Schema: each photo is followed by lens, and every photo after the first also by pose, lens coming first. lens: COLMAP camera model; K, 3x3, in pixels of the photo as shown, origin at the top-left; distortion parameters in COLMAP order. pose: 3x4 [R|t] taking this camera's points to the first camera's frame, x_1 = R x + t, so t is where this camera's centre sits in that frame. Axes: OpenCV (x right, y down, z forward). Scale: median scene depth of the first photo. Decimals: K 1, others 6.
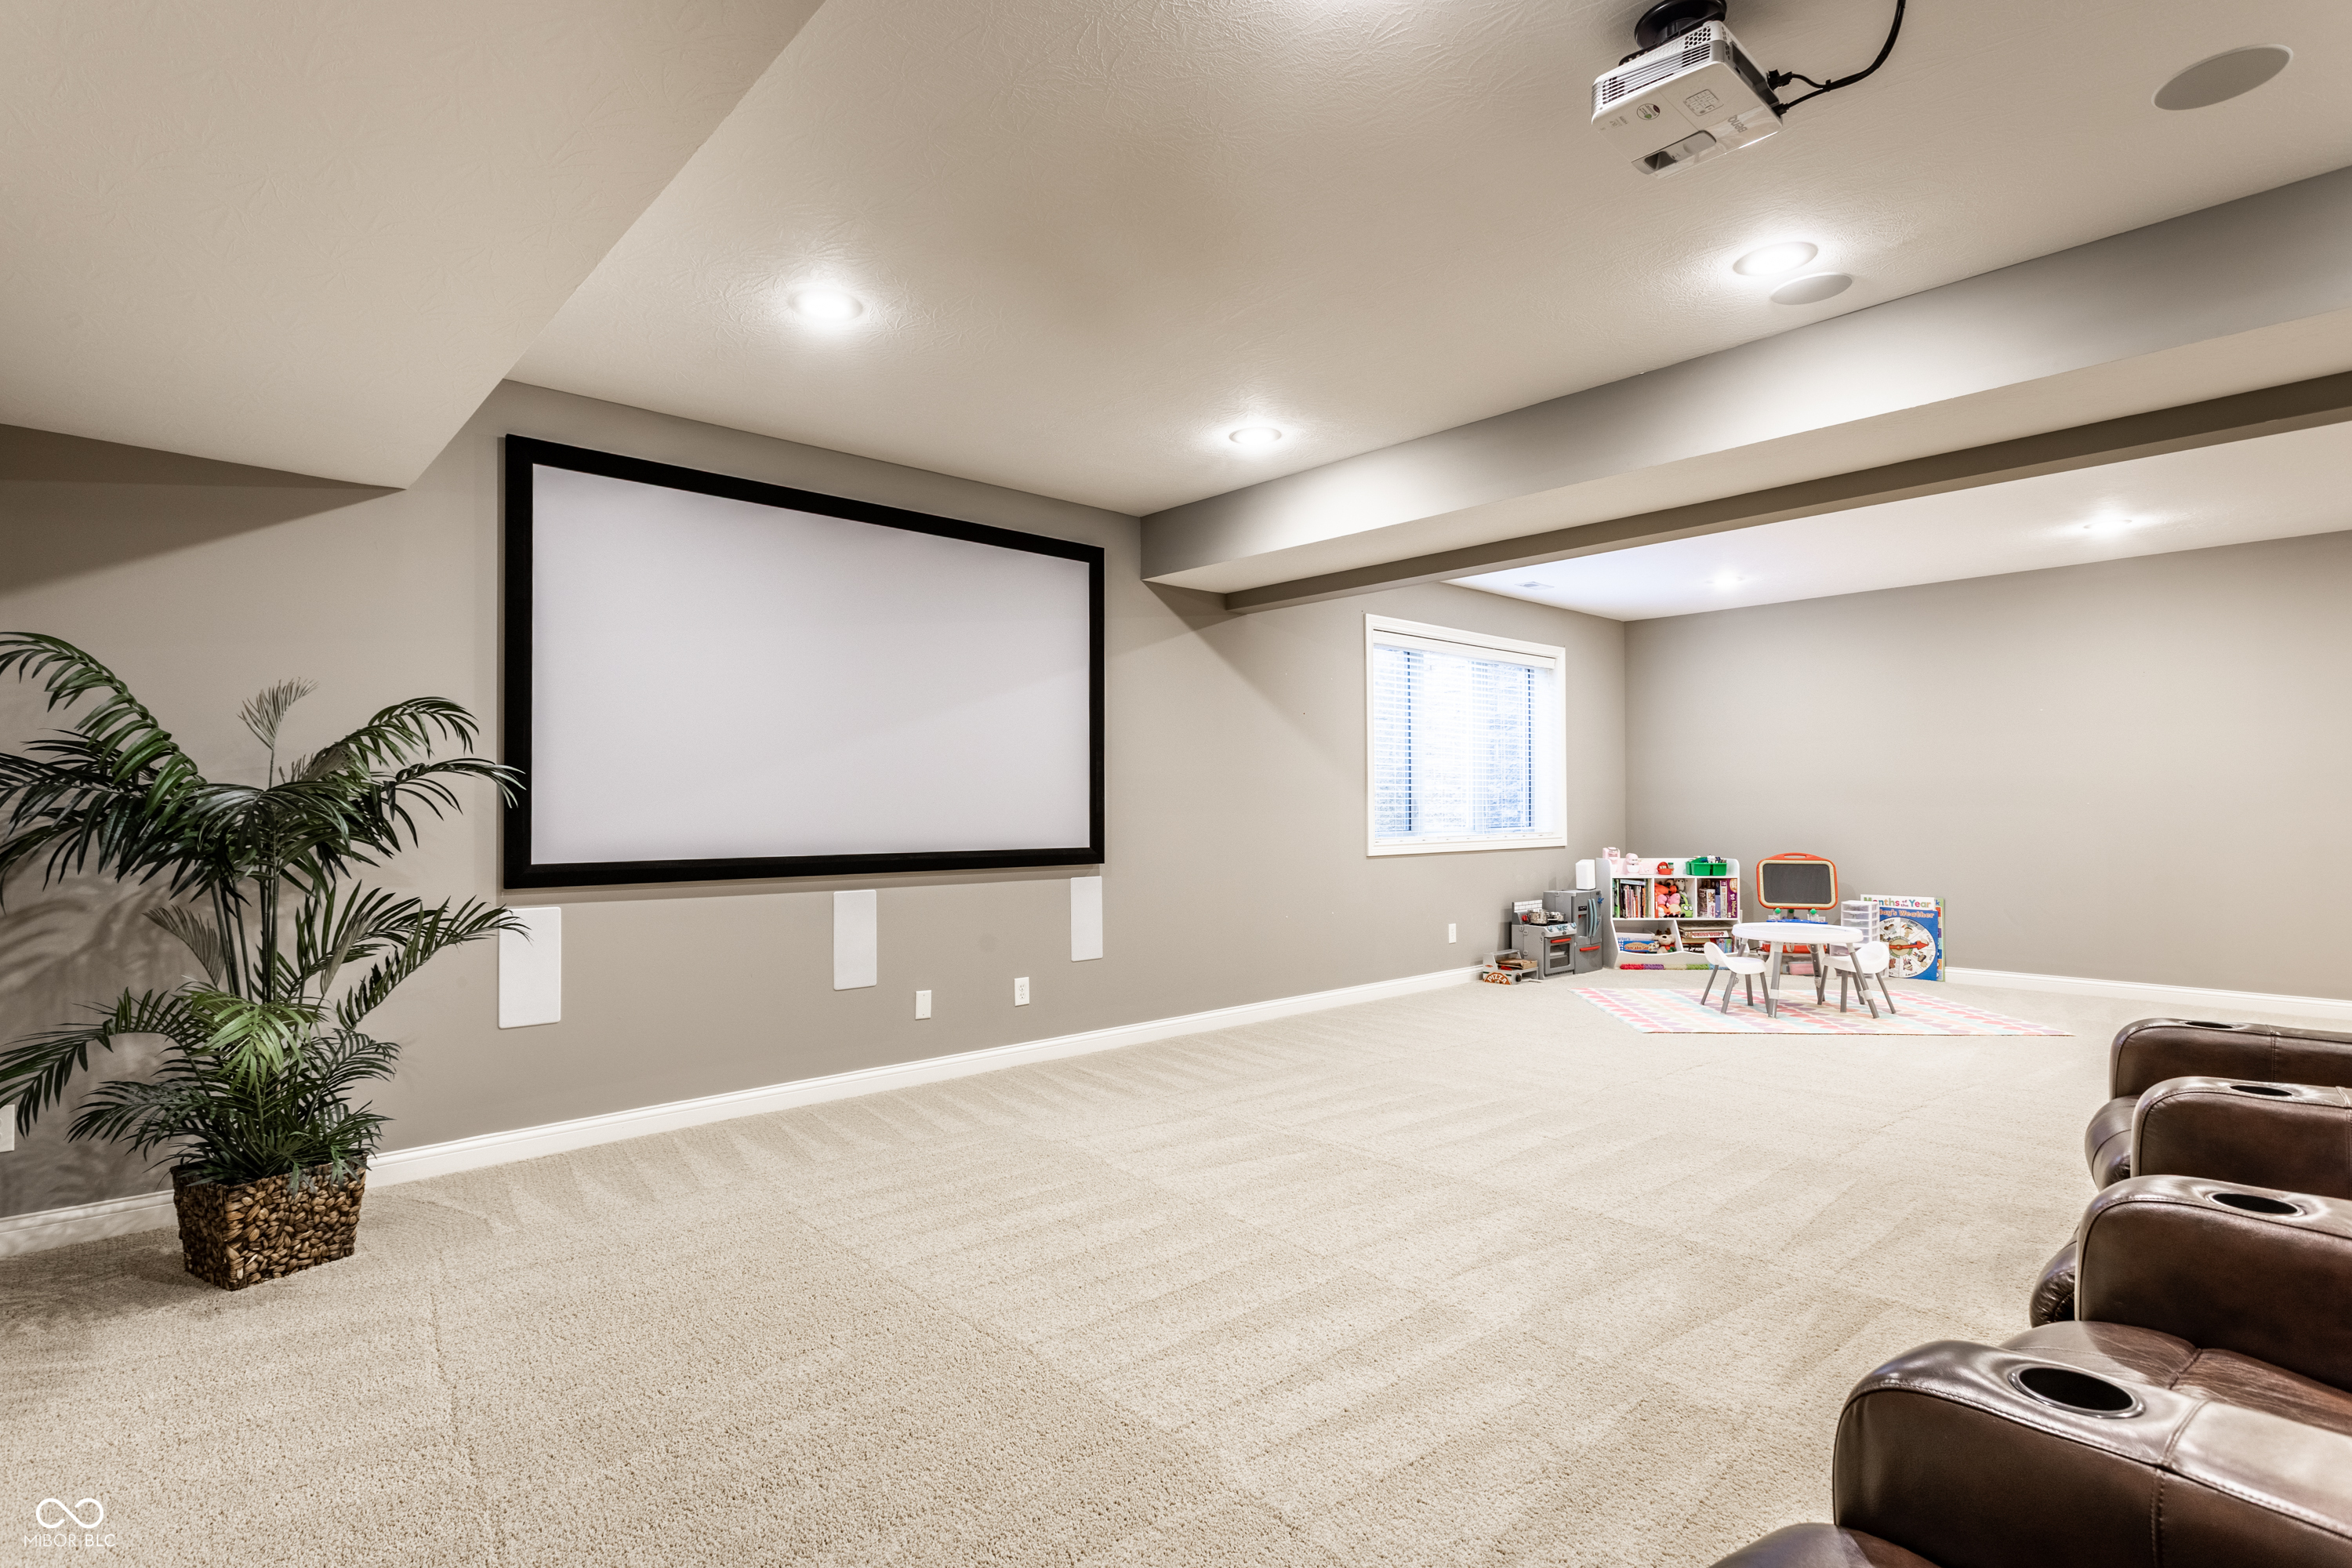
lens RADIAL K [[1174.8, 0, 1129.5], [0, 1174.8, 772.0], [0, 0, 1]] dist [-0.000106, 0.001908]
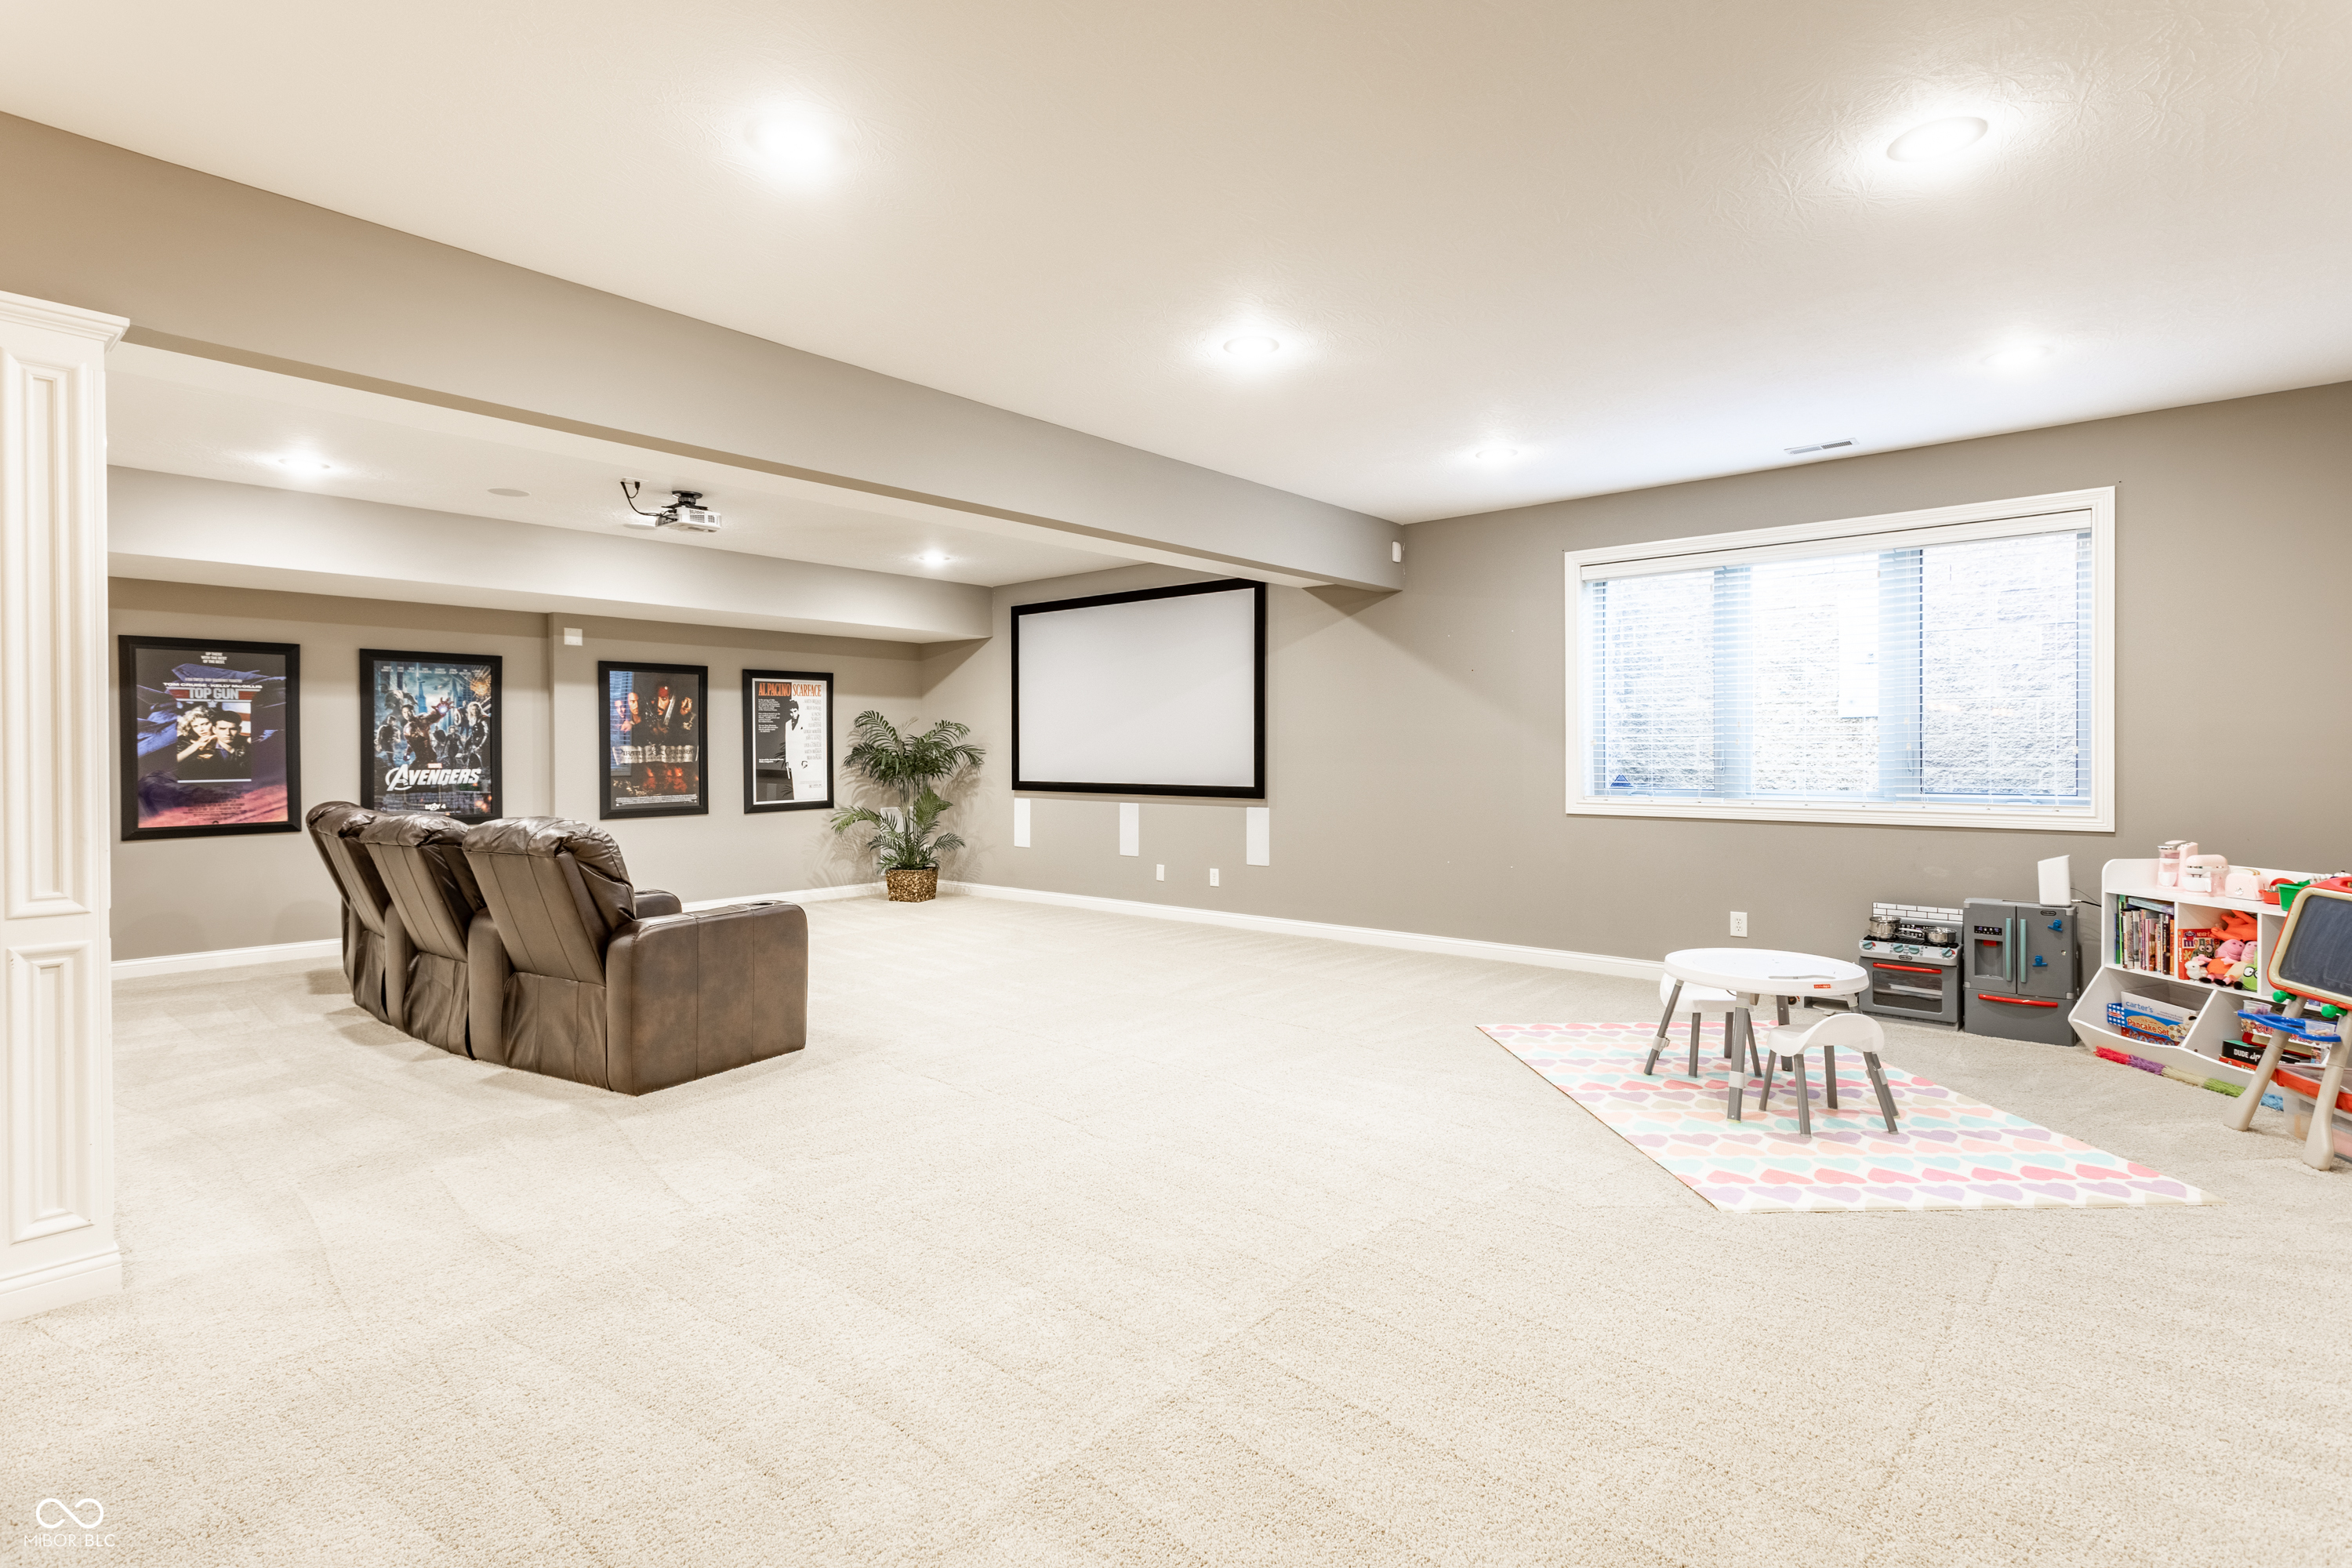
lens RADIAL K [[1174.8, 0, 1129.5], [0, 1174.8, 772.0], [0, 0, 1]] dist [-0.000106, 0.001908]
pose [[0.080867, 0.008890, -0.996685, 1.380695], [0.016428, 0.999813, 0.010251, 0.028579], [0.996590, -0.017203, 0.080706, 0.732473]]
